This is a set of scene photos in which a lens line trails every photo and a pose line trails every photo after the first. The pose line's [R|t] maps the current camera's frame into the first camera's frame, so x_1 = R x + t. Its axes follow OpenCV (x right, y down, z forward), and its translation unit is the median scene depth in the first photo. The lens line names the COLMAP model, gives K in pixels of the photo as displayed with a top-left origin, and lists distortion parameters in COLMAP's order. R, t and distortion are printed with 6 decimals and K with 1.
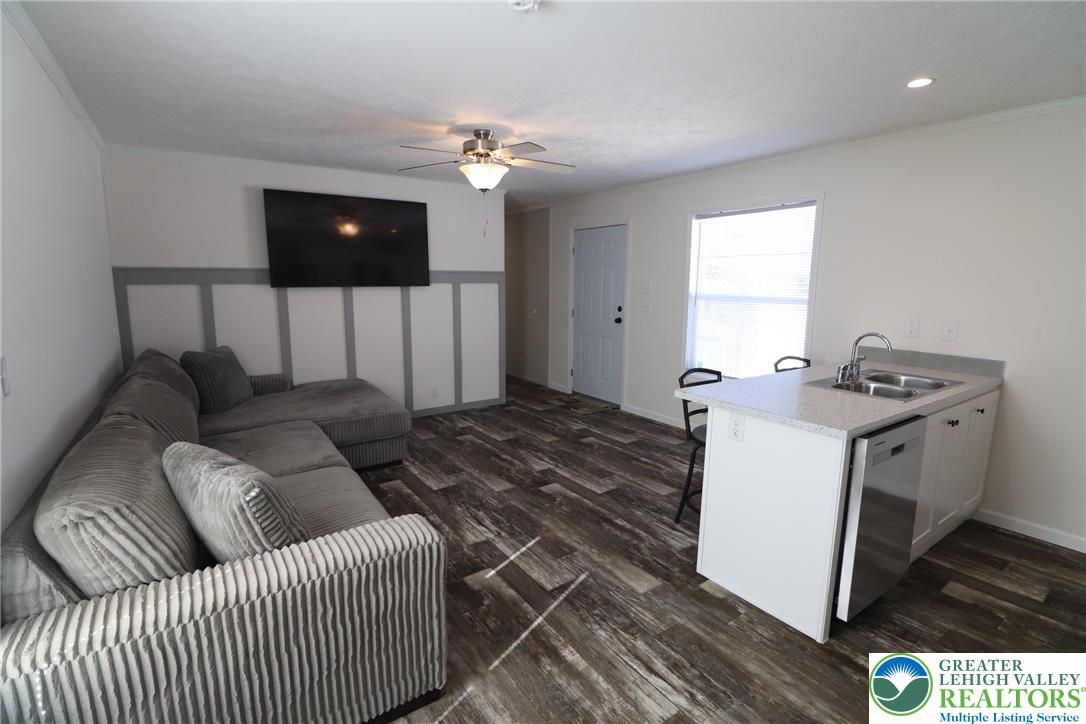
lens RADIAL K [[502.5, 0, 540.2], [0, 502.5, 360.4], [0, 0, 1]] dist [-0.005013, -0.009395]
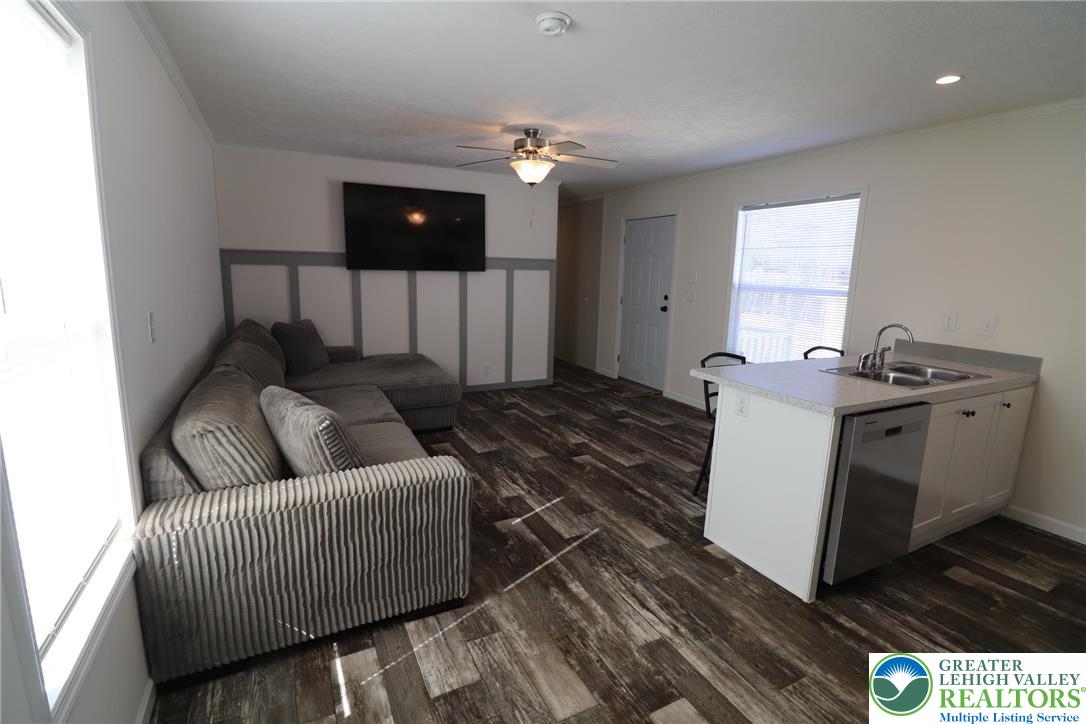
lens RADIAL K [[502.5, 0, 536.1], [0, 502.5, 359.1], [0, 0, 1]] dist [-0.005013, -0.009395]
pose [[0.990480, 0.043097, -0.130739, 0.076404], [-0.040767, 0.998960, 0.020442, 0.028387], [0.131484, -0.014917, 0.991206, -0.125245]]
